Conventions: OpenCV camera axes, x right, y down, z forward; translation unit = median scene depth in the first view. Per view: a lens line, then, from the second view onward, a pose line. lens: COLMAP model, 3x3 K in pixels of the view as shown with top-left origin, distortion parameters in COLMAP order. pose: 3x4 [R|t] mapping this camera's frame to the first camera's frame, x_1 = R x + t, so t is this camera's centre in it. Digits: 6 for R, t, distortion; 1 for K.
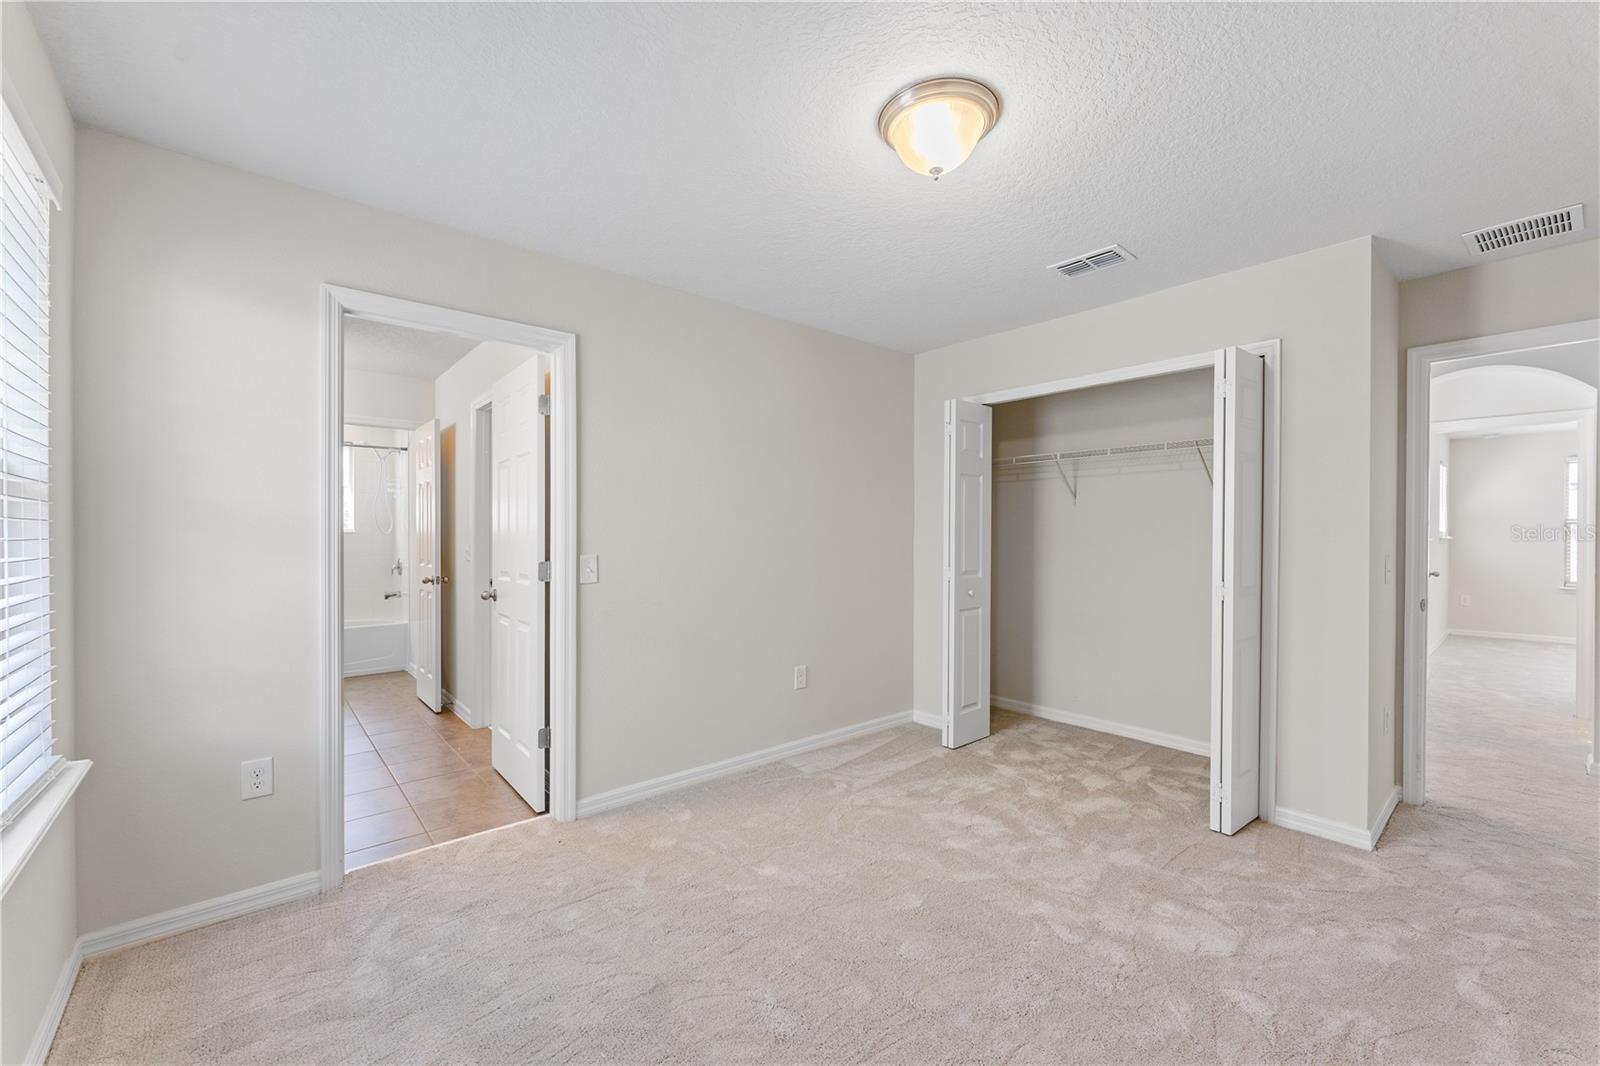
lens RADIAL K [[639.8, 0, 792.5], [0, 639.8, 536.6], [0, 0, 1]] dist [-0.001680, -0.000171]
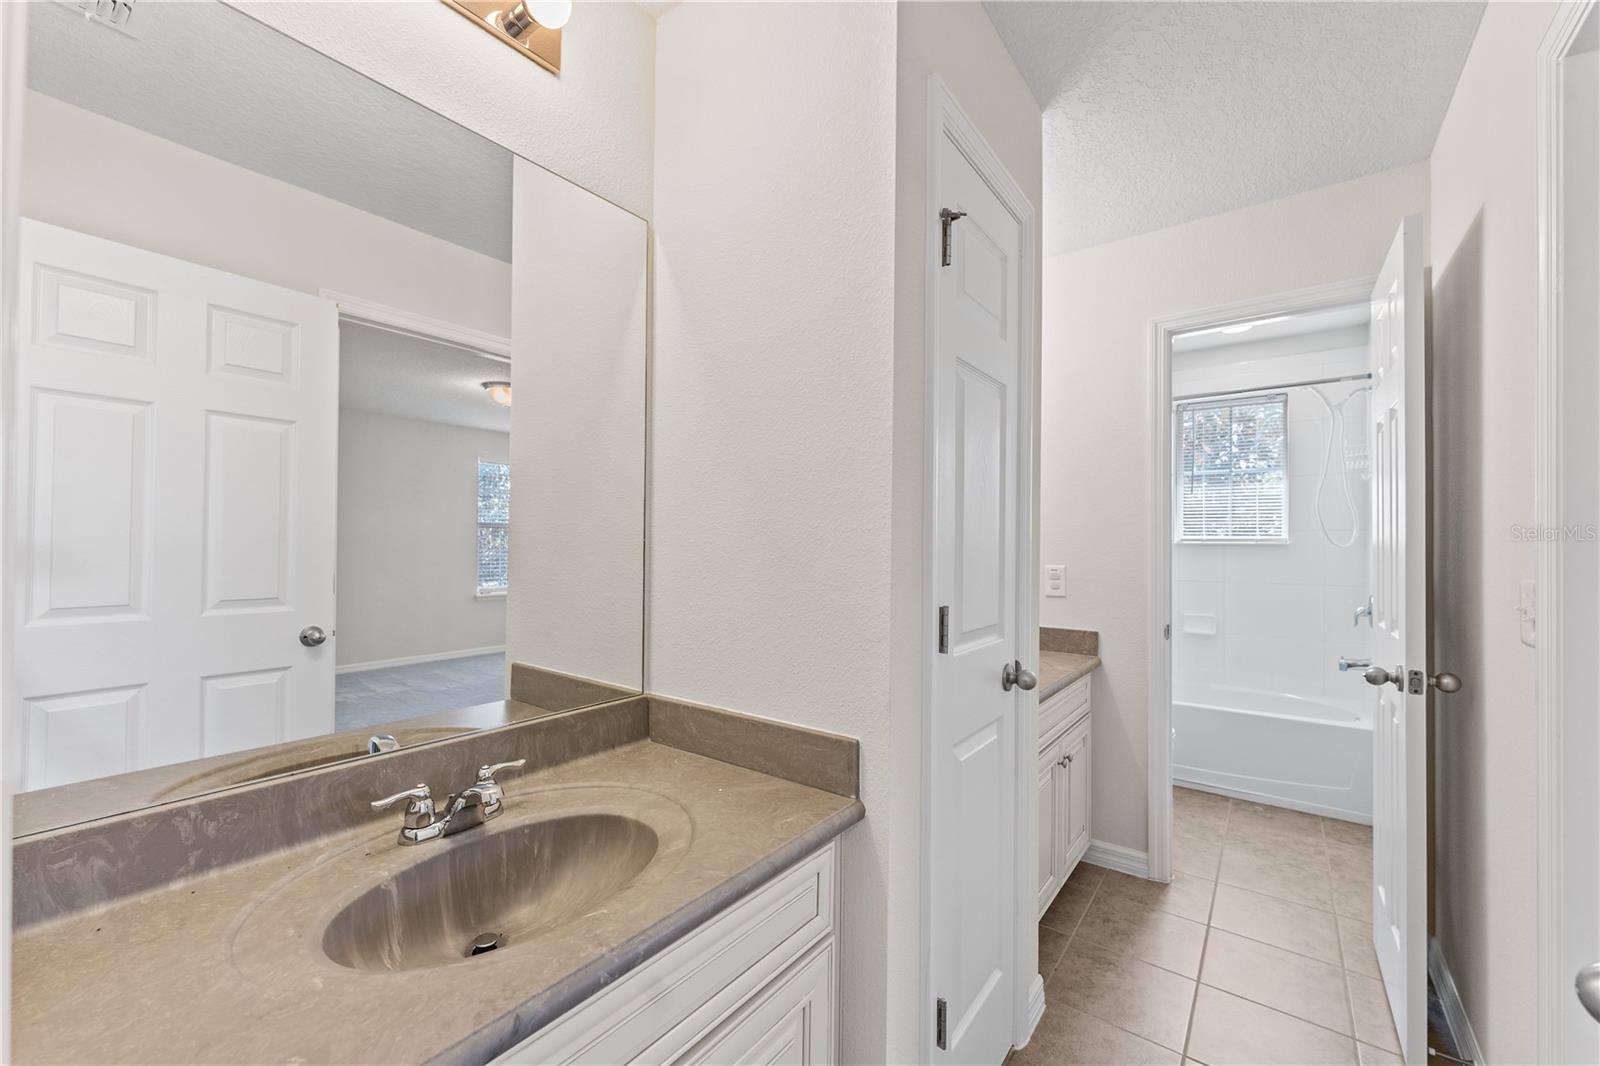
lens RADIAL K [[654.3, 0, 824.9], [0, 654.3, 533.9], [0, 0, 1]] dist [-0.003423, -0.000848]
pose [[0.253608, -0.014712, -0.967195, -0.096906], [-0.010648, 0.999781, -0.018000, -0.000736], [0.967248, 0.014863, 0.253396, 0.198769]]
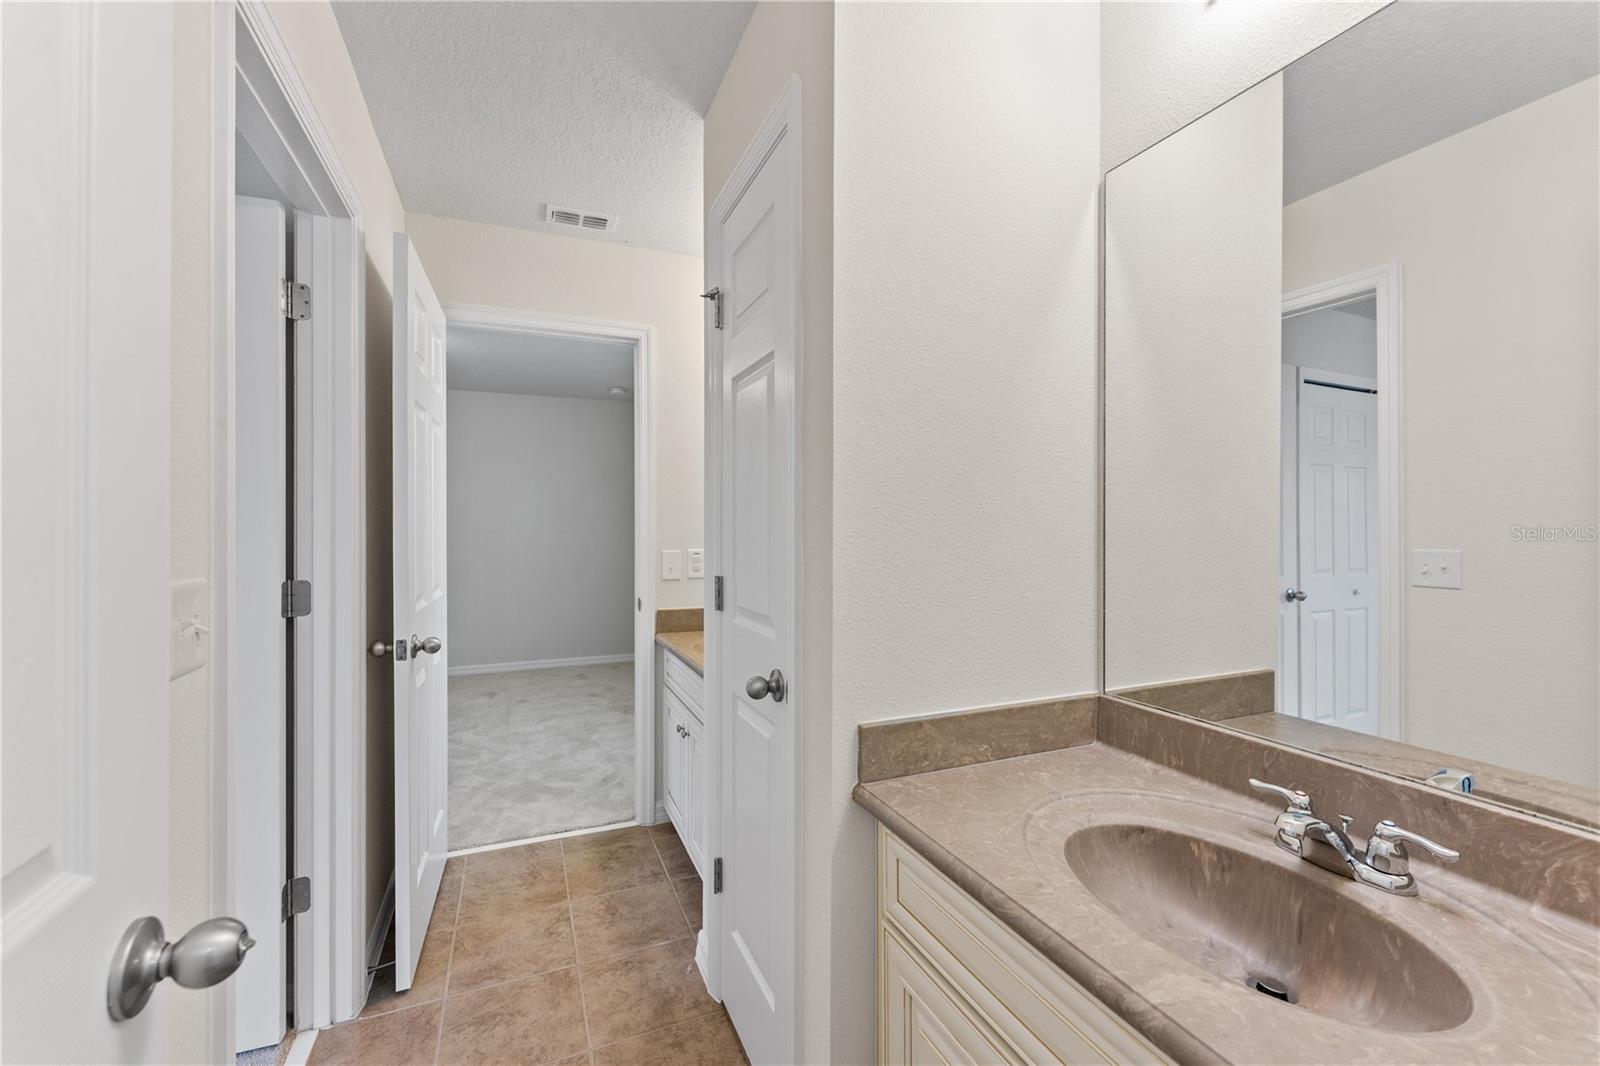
lens RADIAL K [[639.8, 0, 792.5], [0, 639.8, 536.6], [0, 0, 1]] dist [-0.001680, -0.000171]
pose [[-0.959039, -0.005766, 0.283214, -4.948754], [0.000557, 0.999753, 0.022240, -0.088614], [-0.283273, 0.021487, -0.958799, 5.321514]]
